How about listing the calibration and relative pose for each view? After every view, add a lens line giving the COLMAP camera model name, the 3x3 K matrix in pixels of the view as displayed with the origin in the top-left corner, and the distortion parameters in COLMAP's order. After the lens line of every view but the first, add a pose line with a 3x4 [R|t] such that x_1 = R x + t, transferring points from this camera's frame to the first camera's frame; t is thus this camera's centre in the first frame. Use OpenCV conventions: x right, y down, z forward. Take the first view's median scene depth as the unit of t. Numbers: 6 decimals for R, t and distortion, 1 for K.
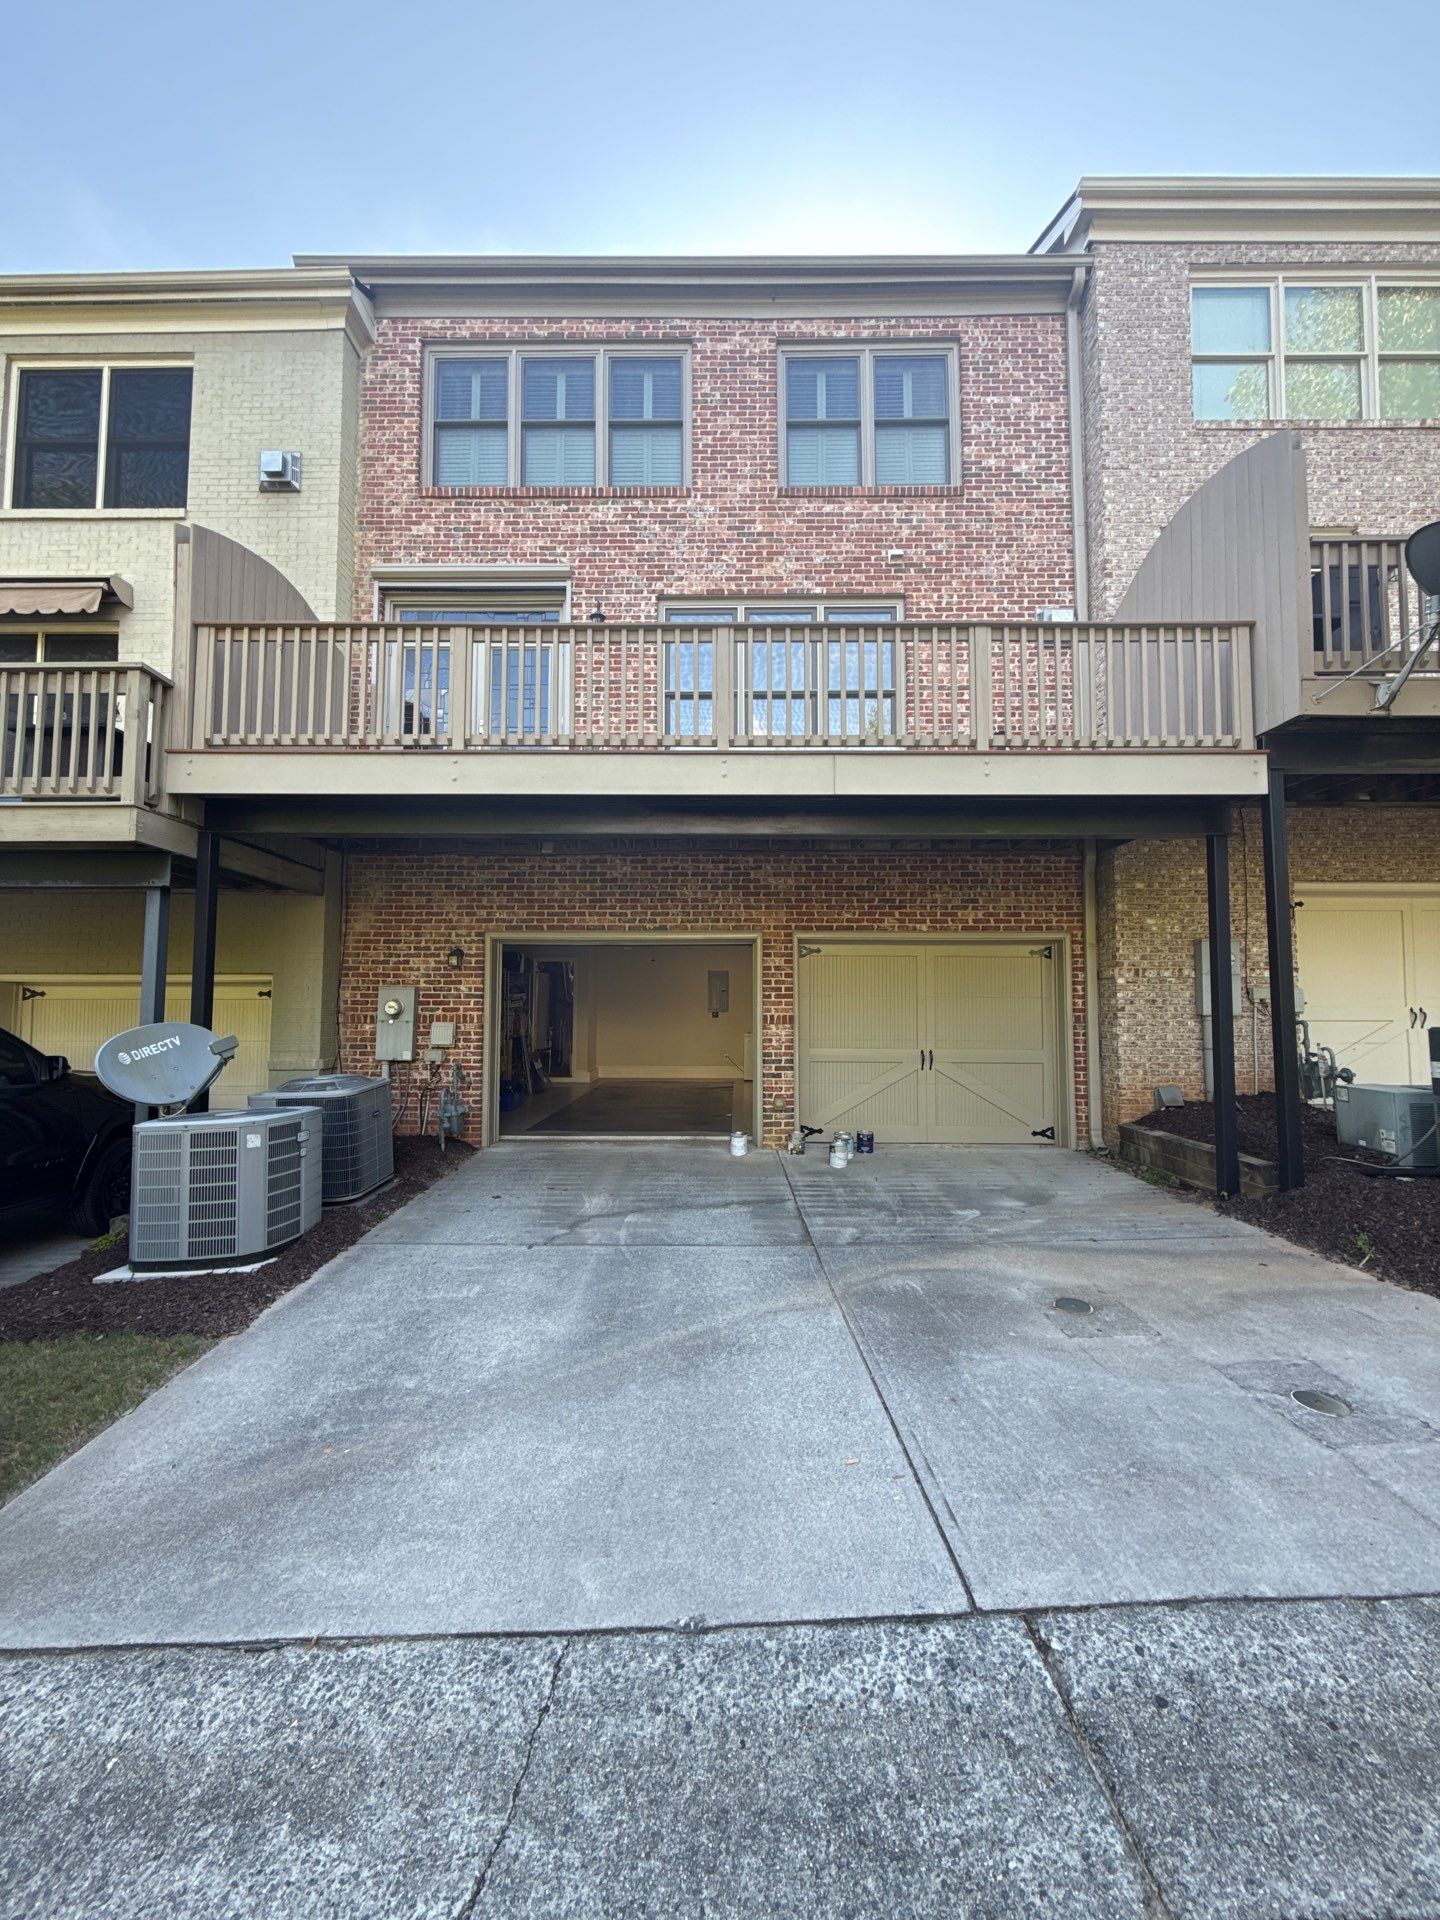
lens RADIAL K [[754.4, 0, 720.9], [0, 754.4, 962.7], [0, 0, 1]] dist [0.000981, -0.000102]
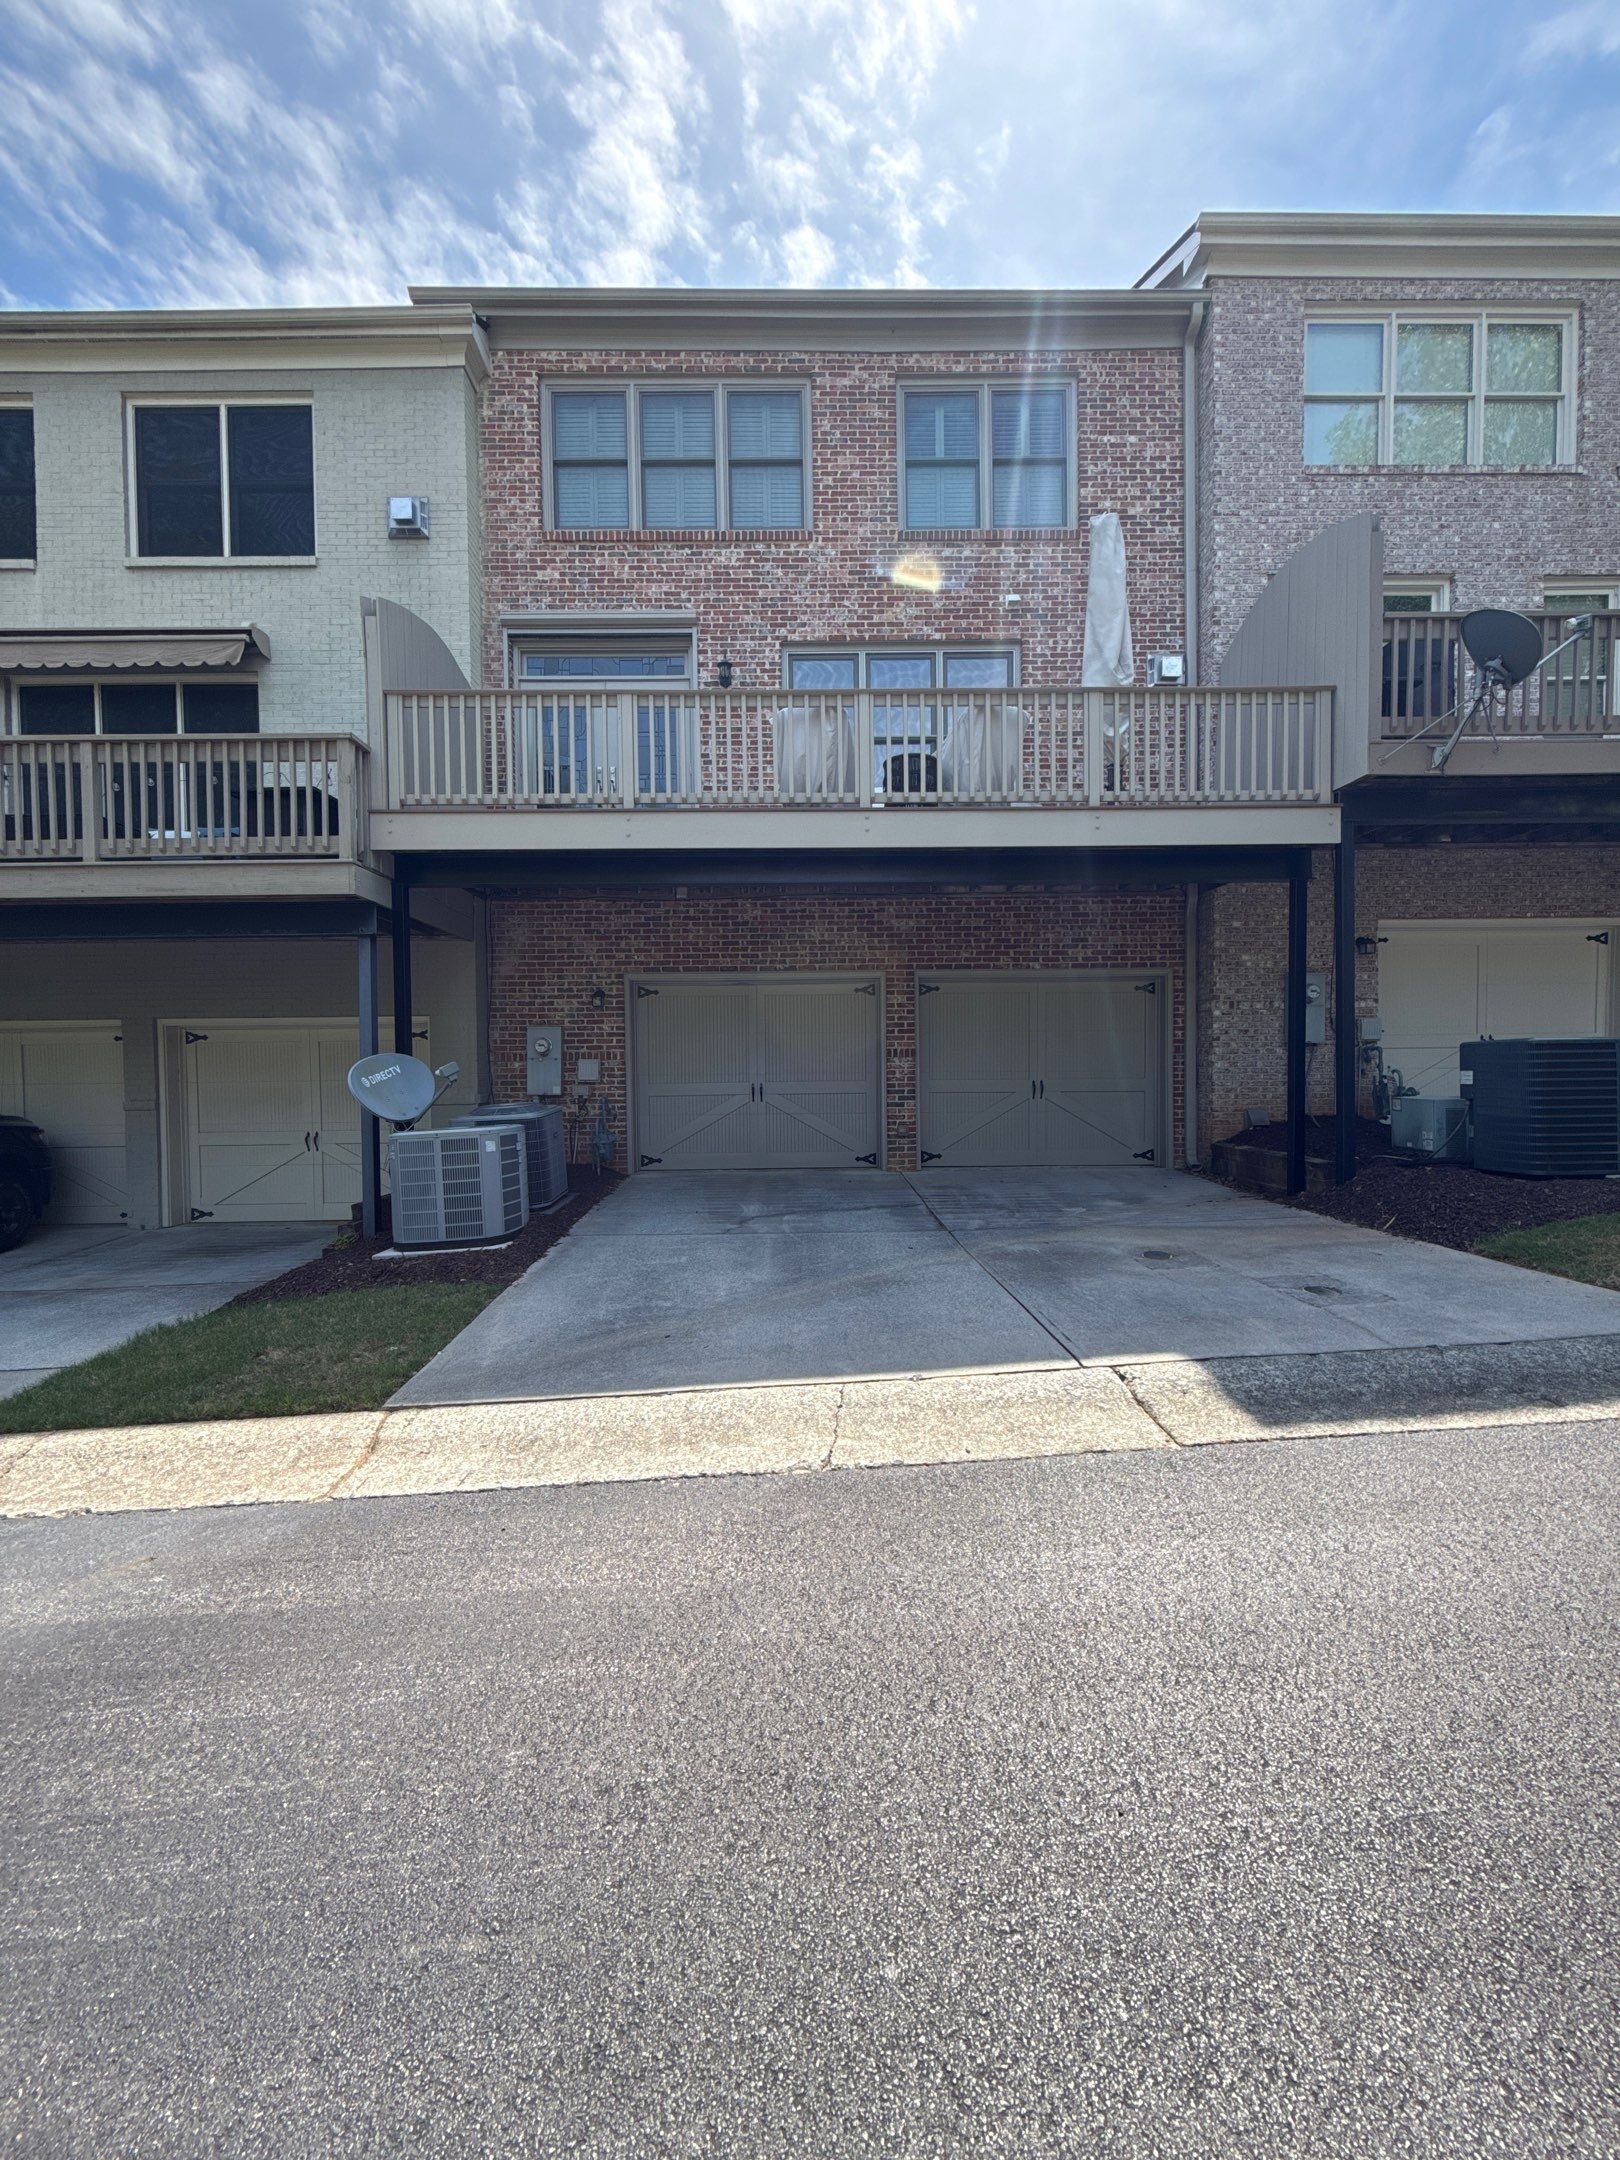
lens RADIAL K [[848.8, 0, 811.0], [0, 848.8, 1083.0], [0, 0, 1]] dist [0.000981, -0.000102]
pose [[0.999768, -0.012741, 0.017373, -0.075180], [0.011263, 0.996511, 0.082699, 0.016757], [-0.018366, -0.082484, 0.996423, -0.210637]]
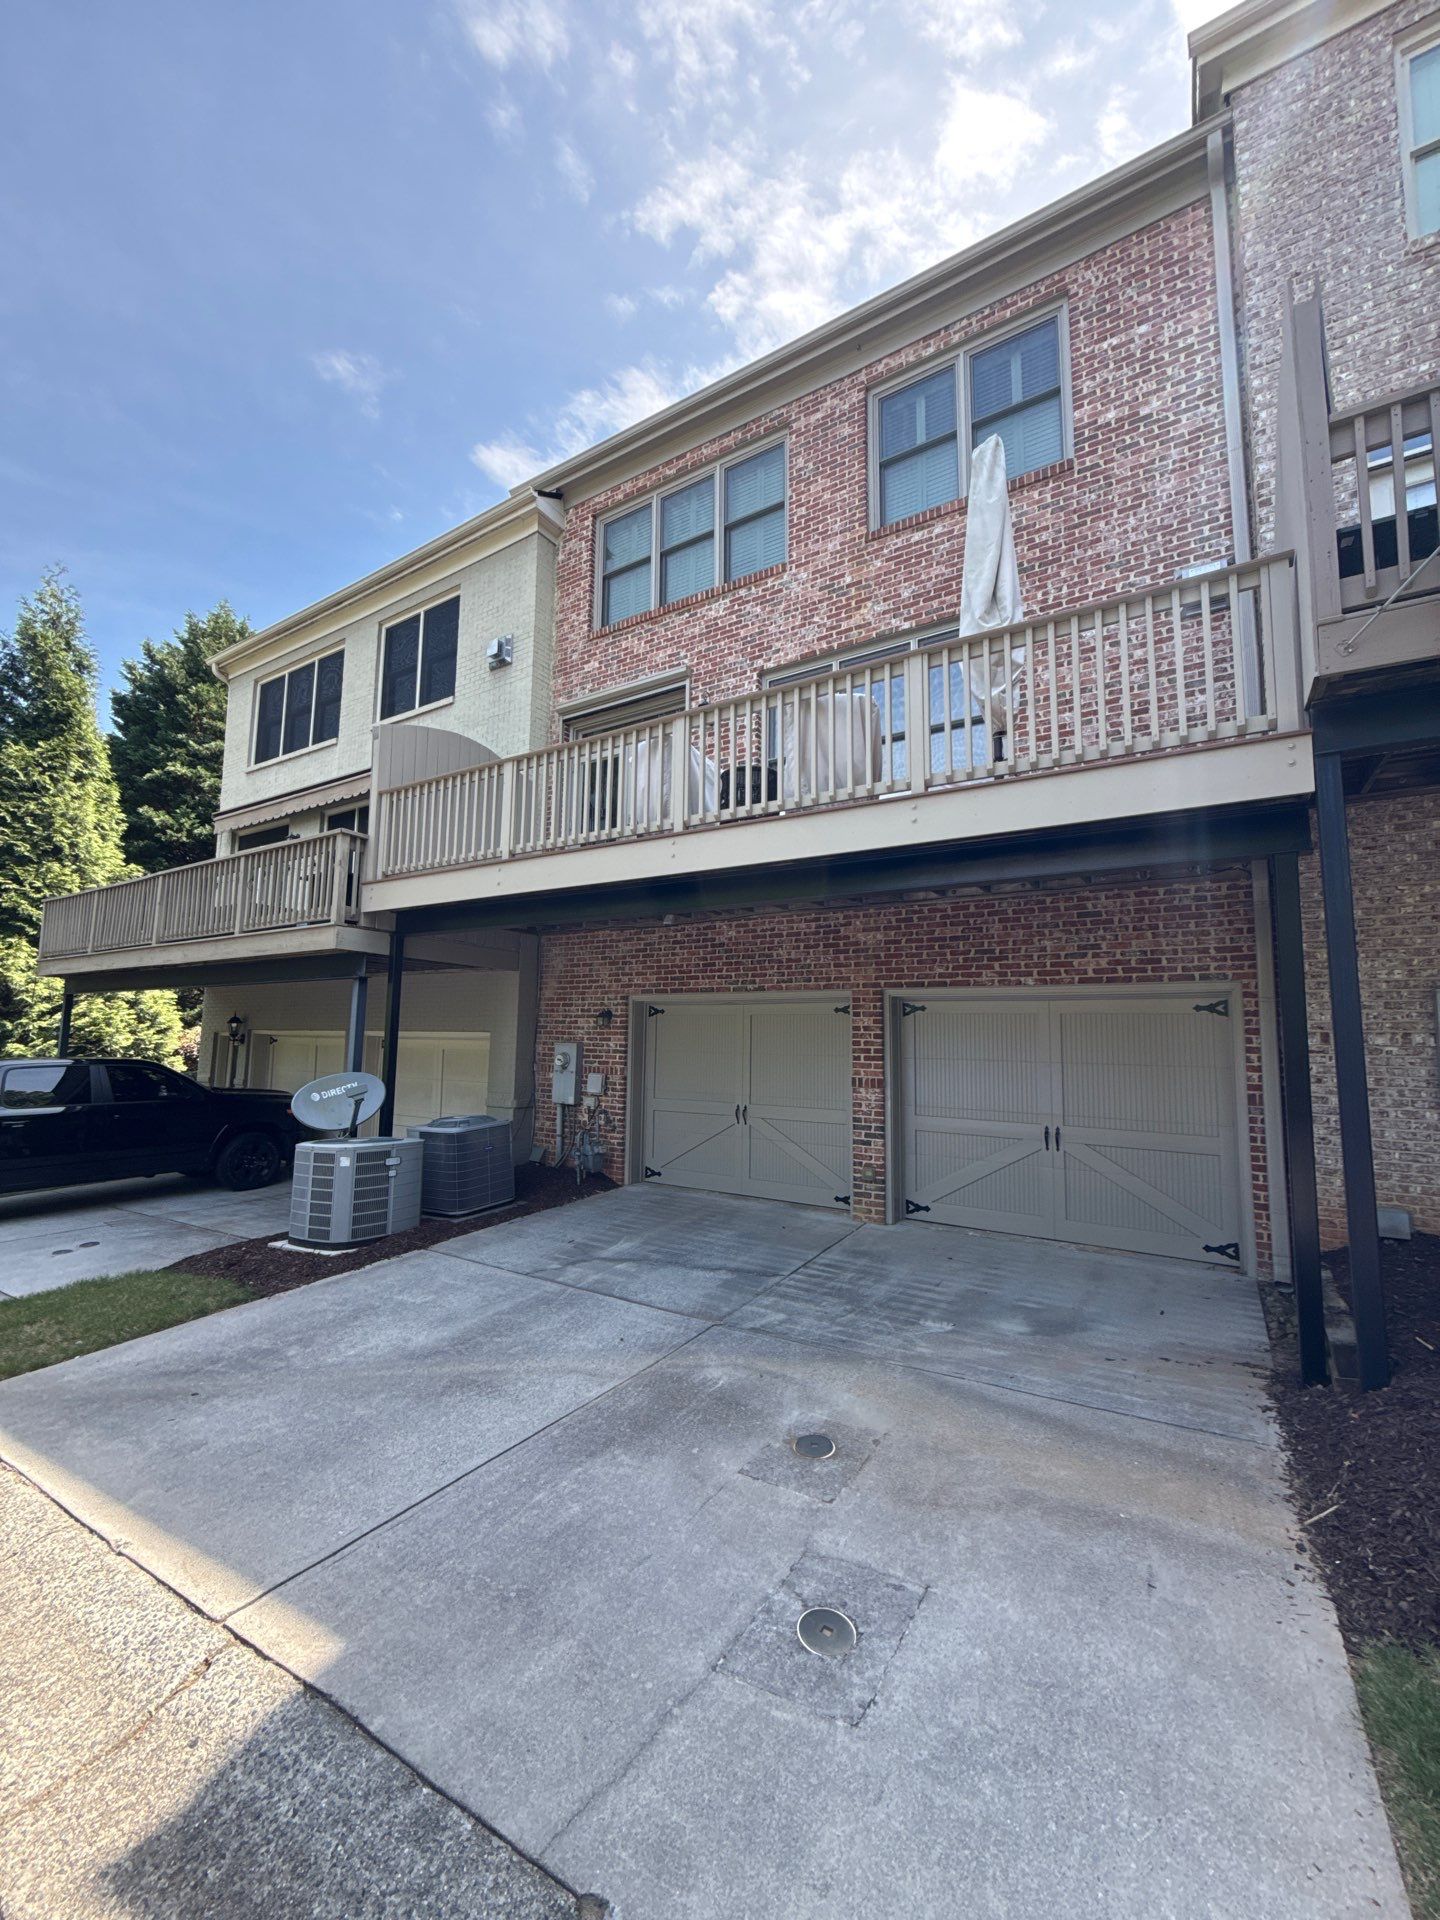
lens RADIAL K [[759.2, 0, 718.5], [0, 759.2, 963.3], [0, 0, 1]] dist [0.000698, 0.000008]
pose [[0.847878, -0.041783, -0.528542, 0.433713], [0.016752, 0.998503, -0.052061, -0.028355], [0.529926, 0.035287, 0.847309, 0.091823]]
